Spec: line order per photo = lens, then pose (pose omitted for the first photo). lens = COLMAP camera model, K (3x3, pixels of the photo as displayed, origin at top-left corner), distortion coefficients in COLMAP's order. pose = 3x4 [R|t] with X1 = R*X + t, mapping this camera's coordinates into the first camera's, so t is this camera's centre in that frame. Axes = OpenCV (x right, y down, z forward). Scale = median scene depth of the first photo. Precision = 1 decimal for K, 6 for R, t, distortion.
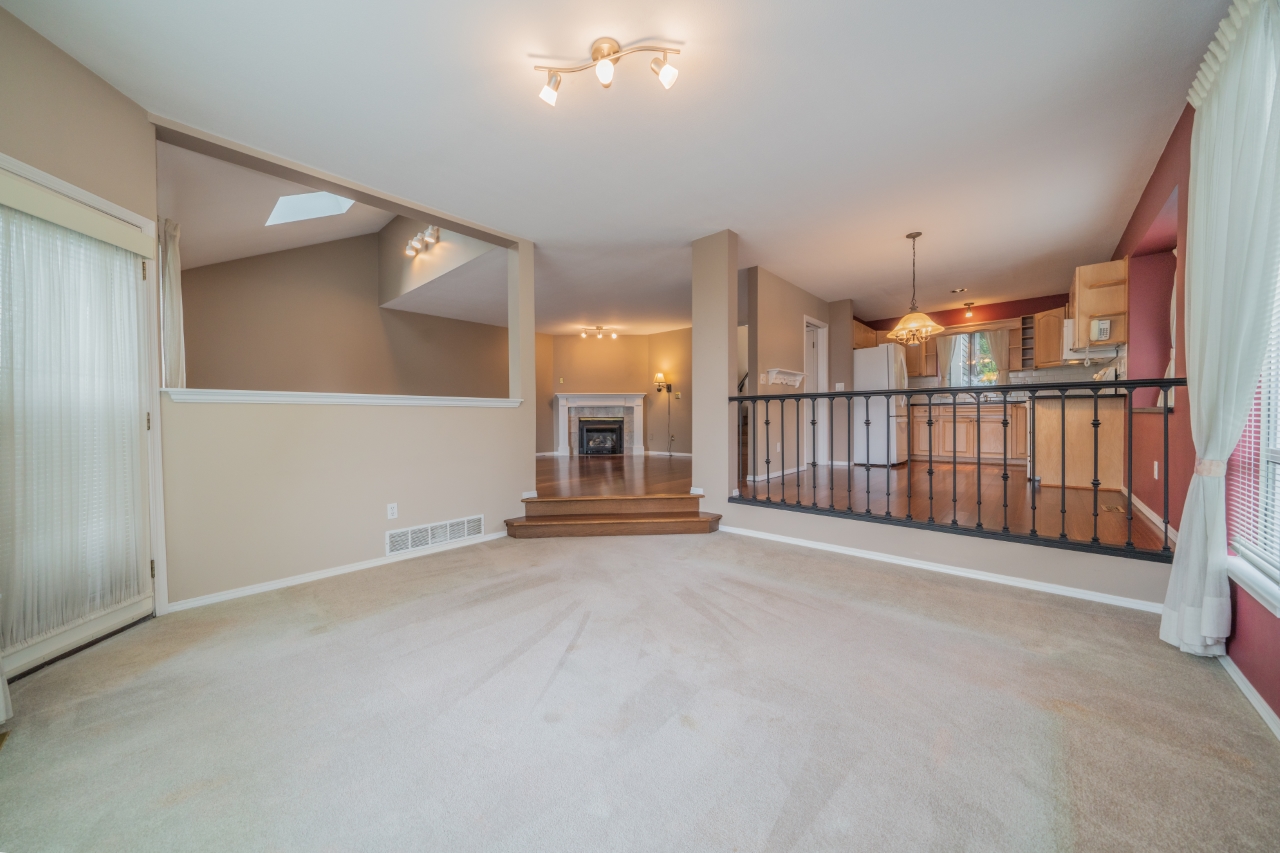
lens RADIAL K [[444.0, 0, 641.4], [0, 444.0, 419.1], [0, 0, 1]] dist [-0.002759, -0.000164]
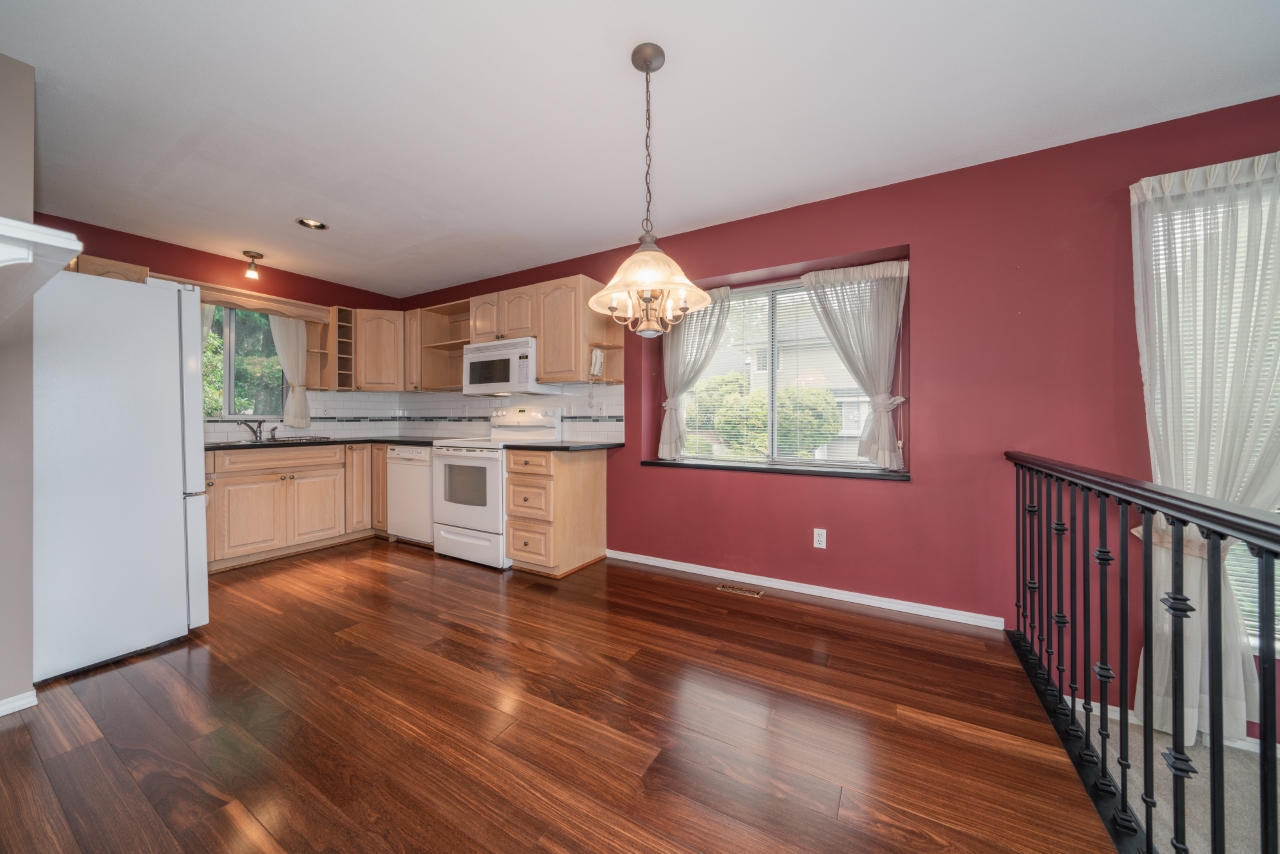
lens RADIAL K [[444.0, 0, 641.4], [0, 444.0, 419.6], [0, 0, 1]] dist [-0.002759, -0.000164]
pose [[-0.197786, 0.014795, 0.980133, 0.175854], [0.009294, 0.999869, -0.013217, -0.068192], [-0.980201, 0.006496, -0.197898, 0.847541]]
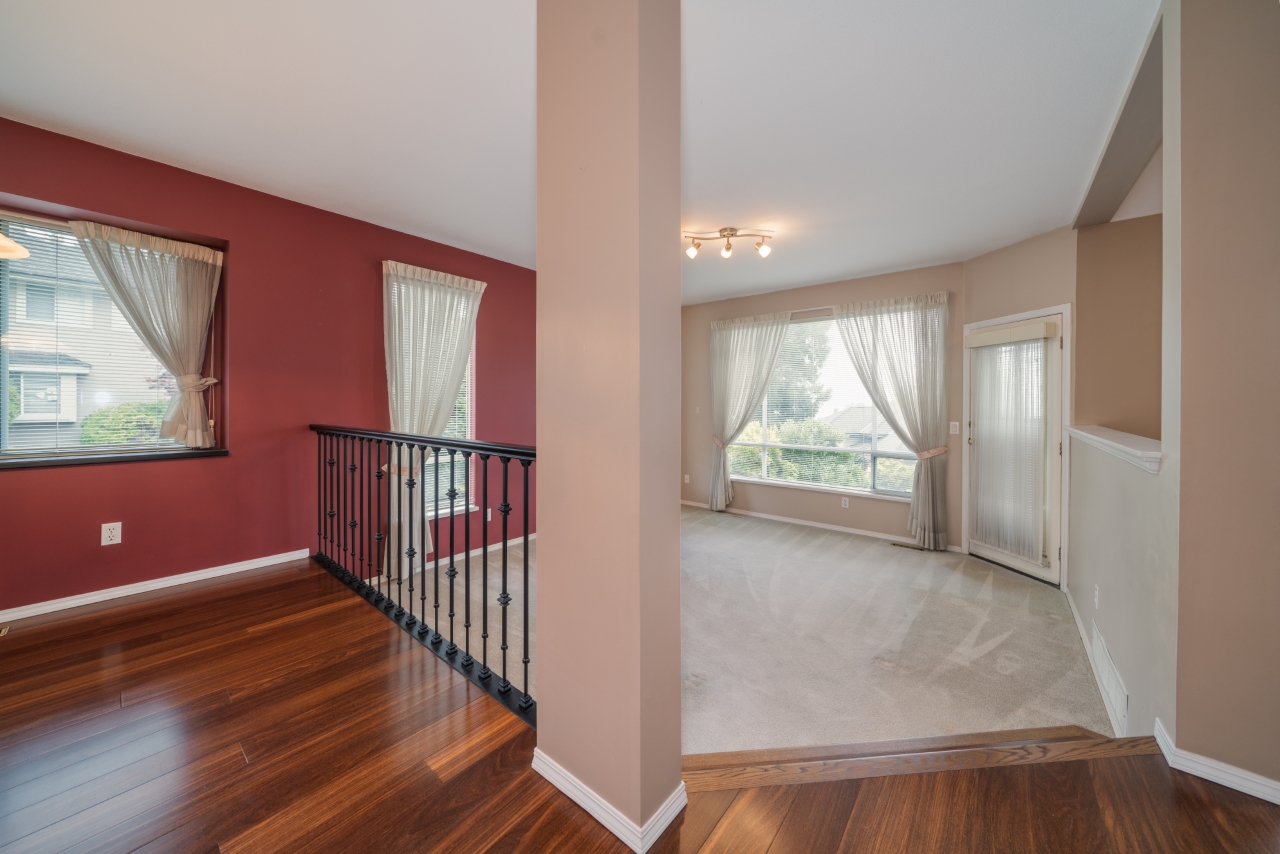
lens RADIAL K [[443.7, 0, 642.8], [0, 443.7, 404.8], [0, 0, 1]] dist [-0.010048, -0.000220]
pose [[-0.999367, 0.004238, -0.035318, 0.114296], [0.003915, 0.999950, 0.009235, -0.069035], [0.035356, 0.009091, -0.999333, 1.004751]]
